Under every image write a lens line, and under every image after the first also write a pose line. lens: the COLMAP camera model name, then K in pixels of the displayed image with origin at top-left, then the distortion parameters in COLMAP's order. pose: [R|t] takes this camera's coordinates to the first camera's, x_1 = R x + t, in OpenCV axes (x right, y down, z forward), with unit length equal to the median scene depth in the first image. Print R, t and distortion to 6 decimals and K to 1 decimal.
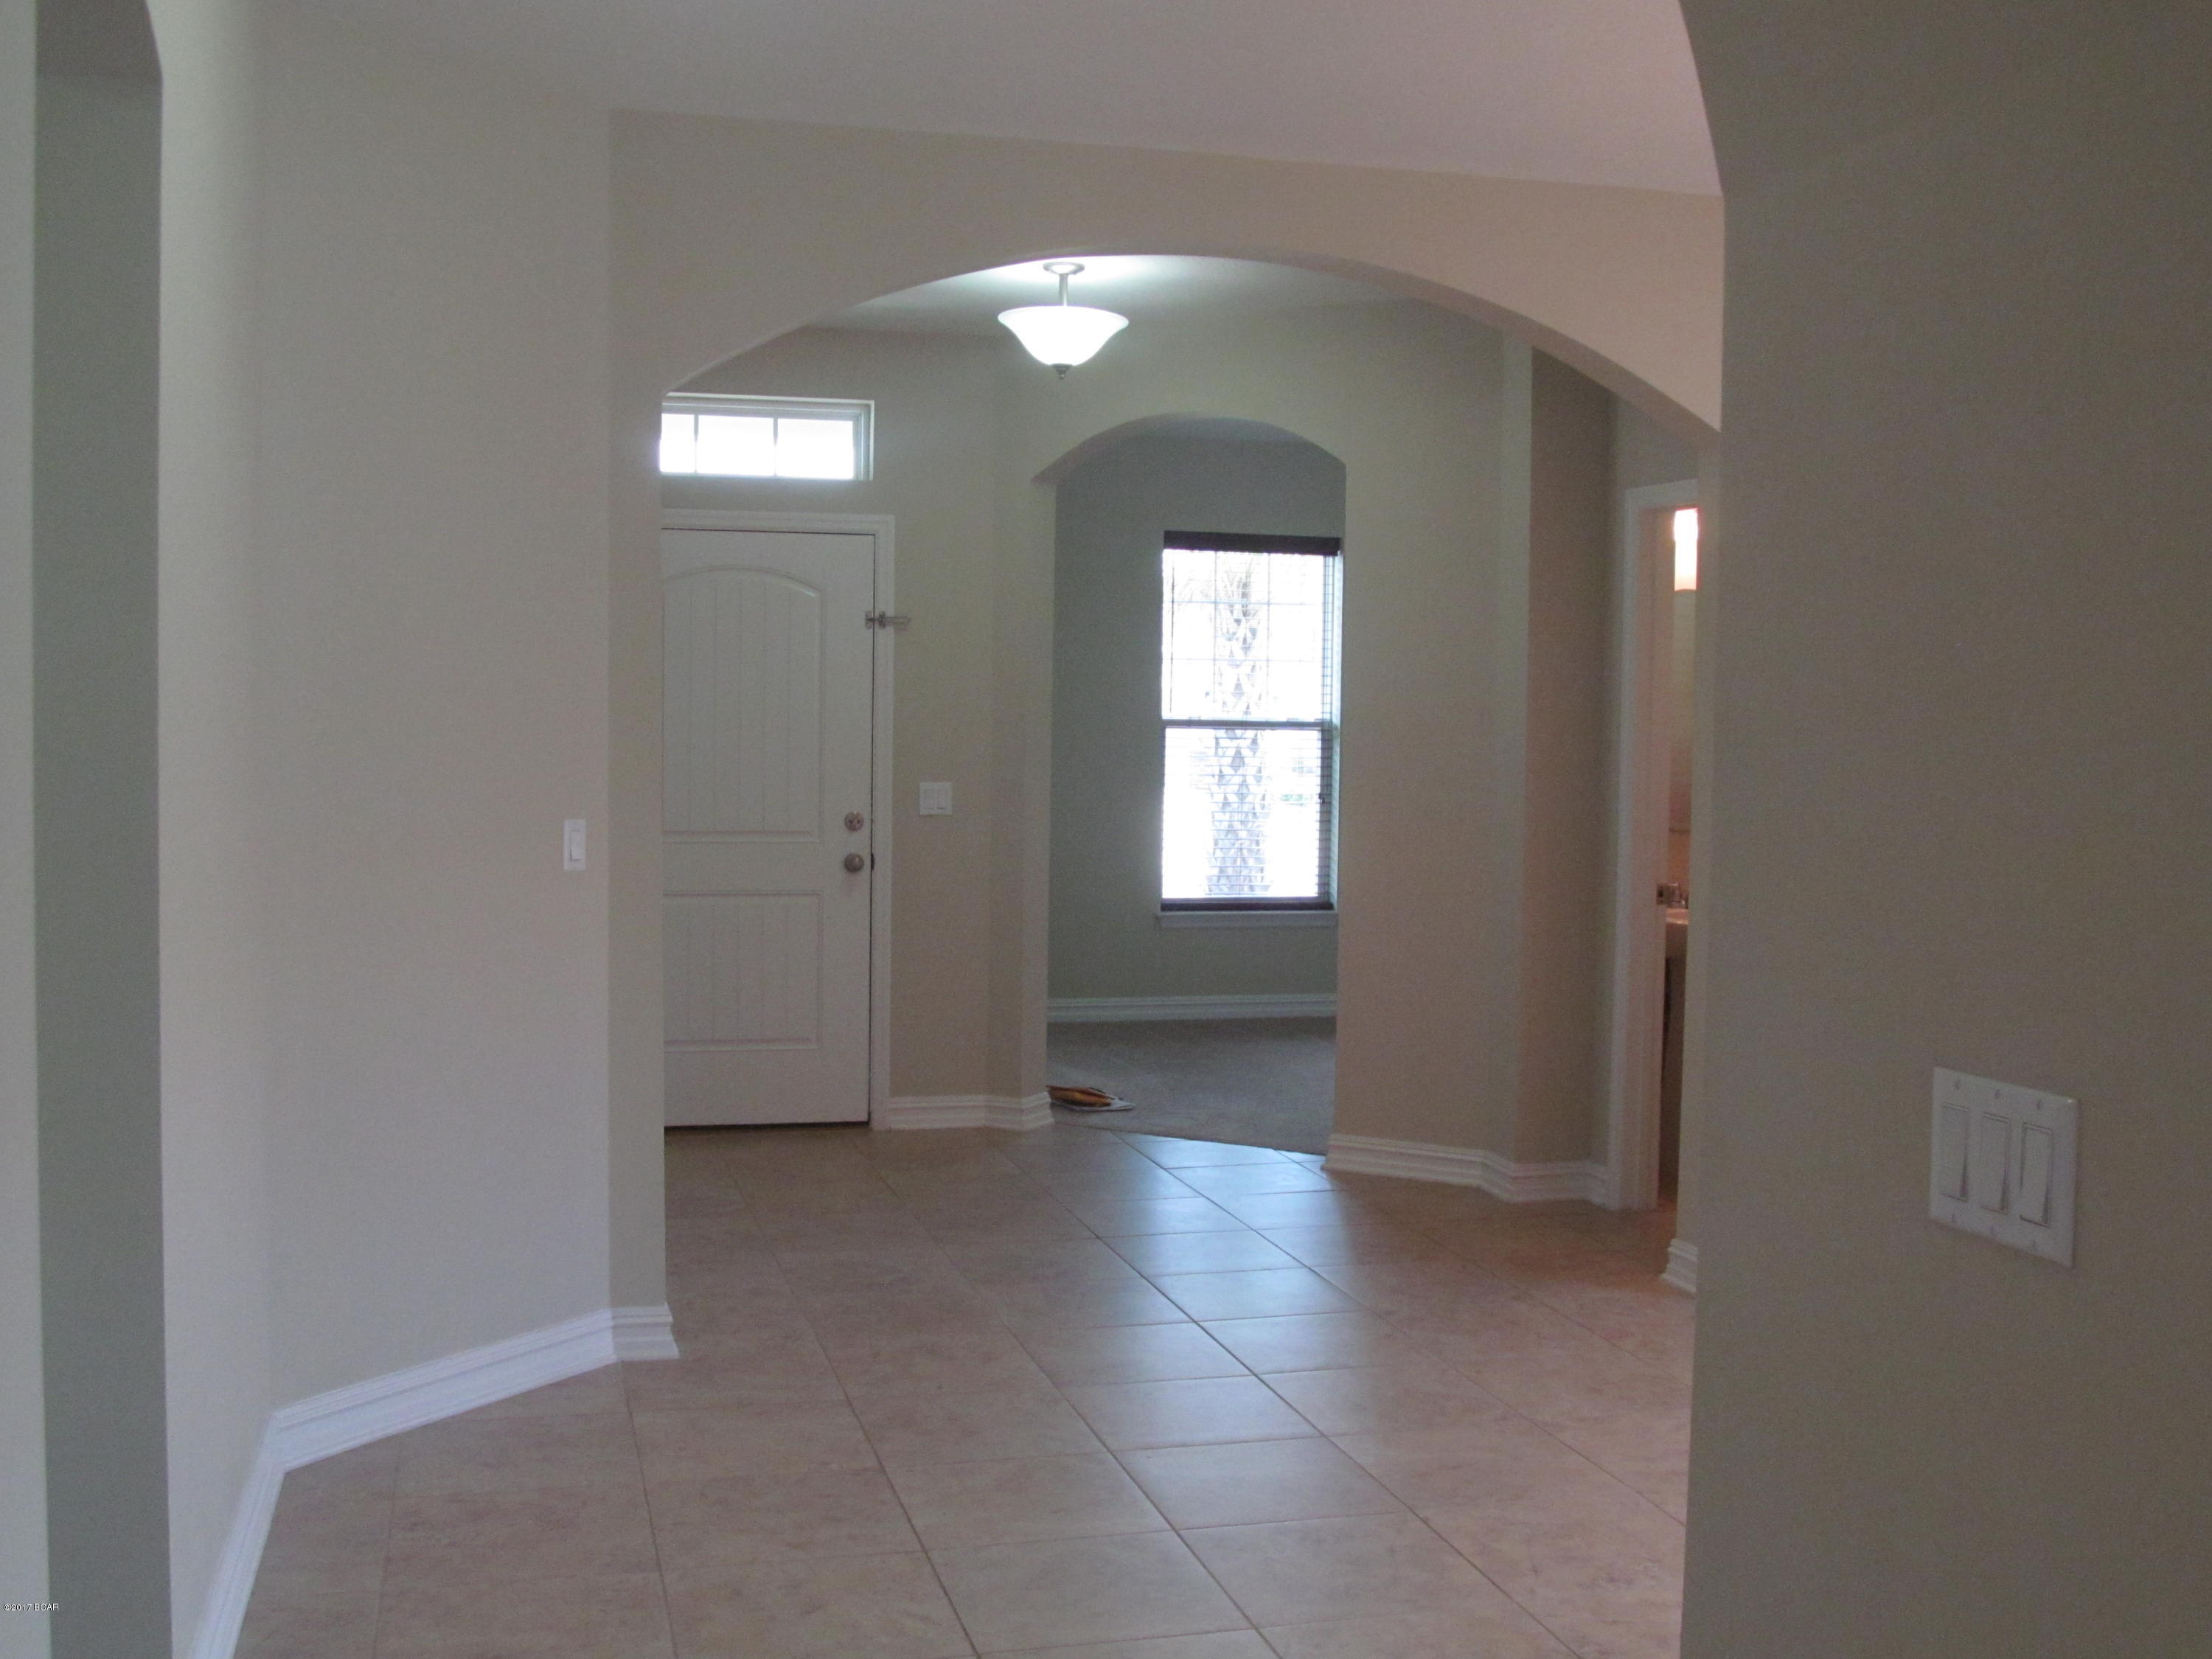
lens RADIAL K [[2286.0, 0, 1104.8], [0, 2286.0, 826.1], [0, 0, 1]] dist [-0.073979, 0.000000]
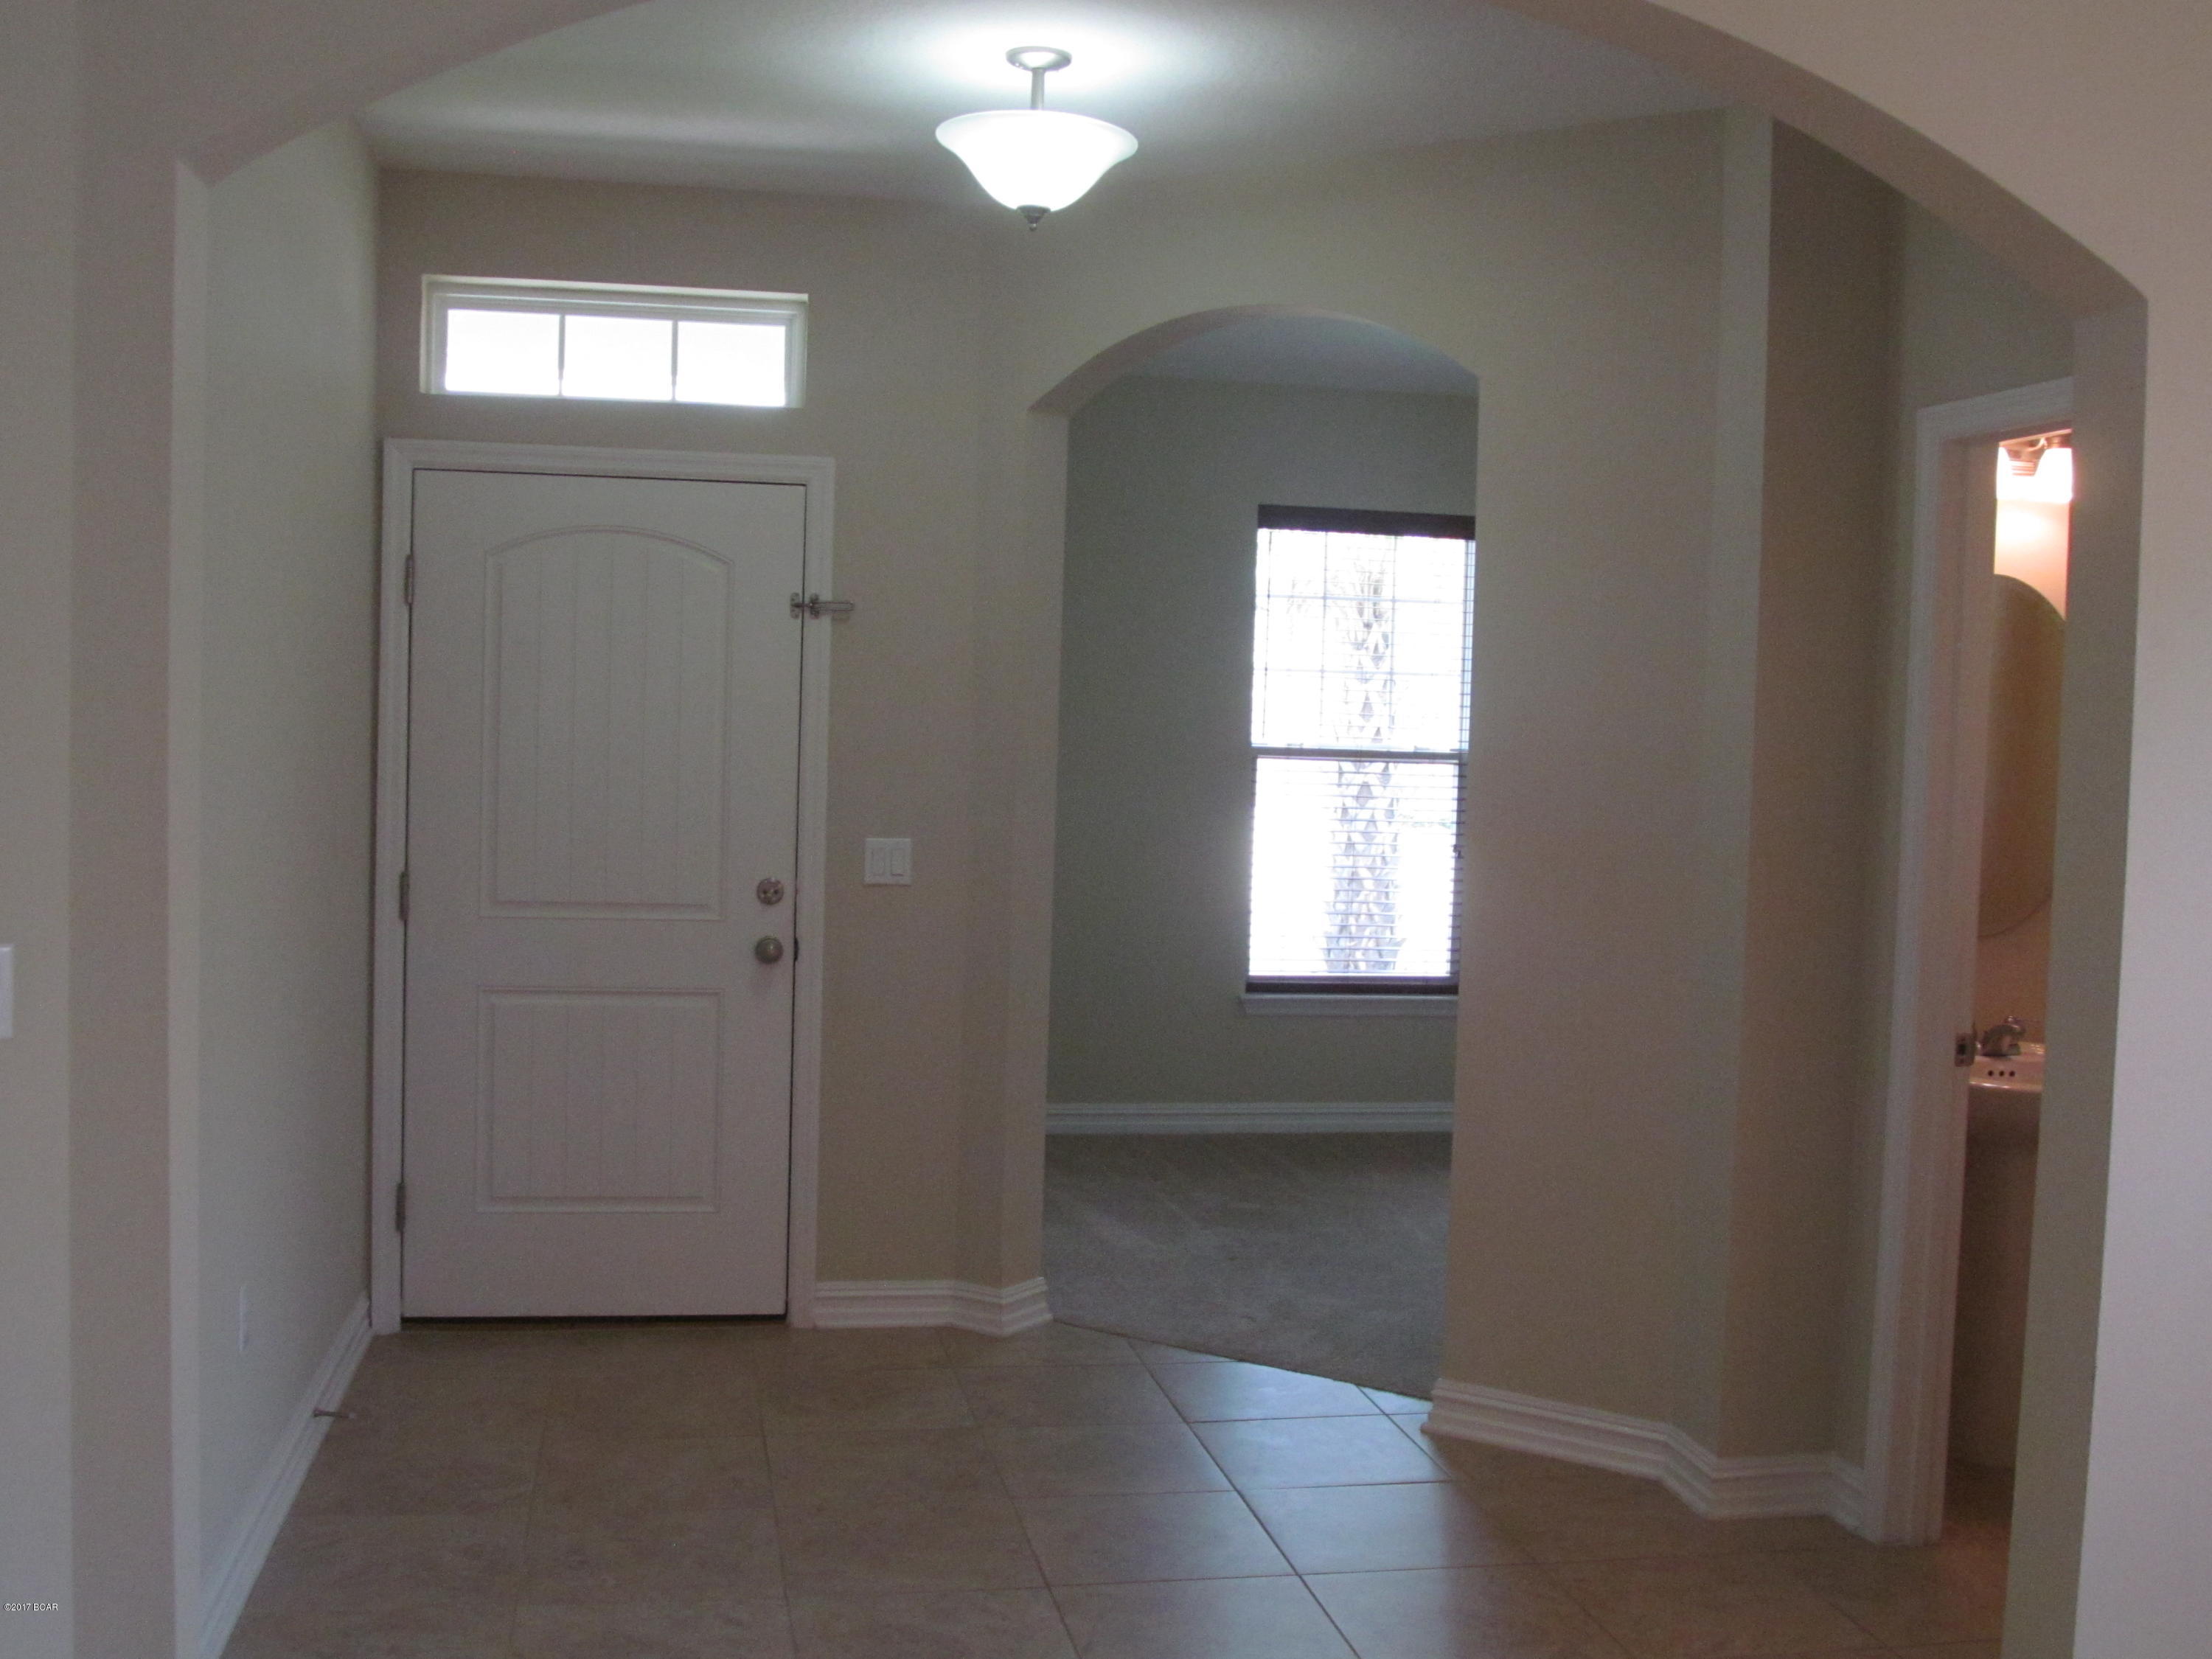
lens RADIAL K [[2286.0, 0, 1108.1], [0, 2286.0, 831.4], [0, 0, 1]] dist [-0.073979, 0.000000]
pose [[0.997383, 0.019253, -0.069686, 0.042884], [-0.019451, 0.999808, -0.002166, -0.021033], [0.069631, 0.003516, 0.997567, 0.303551]]
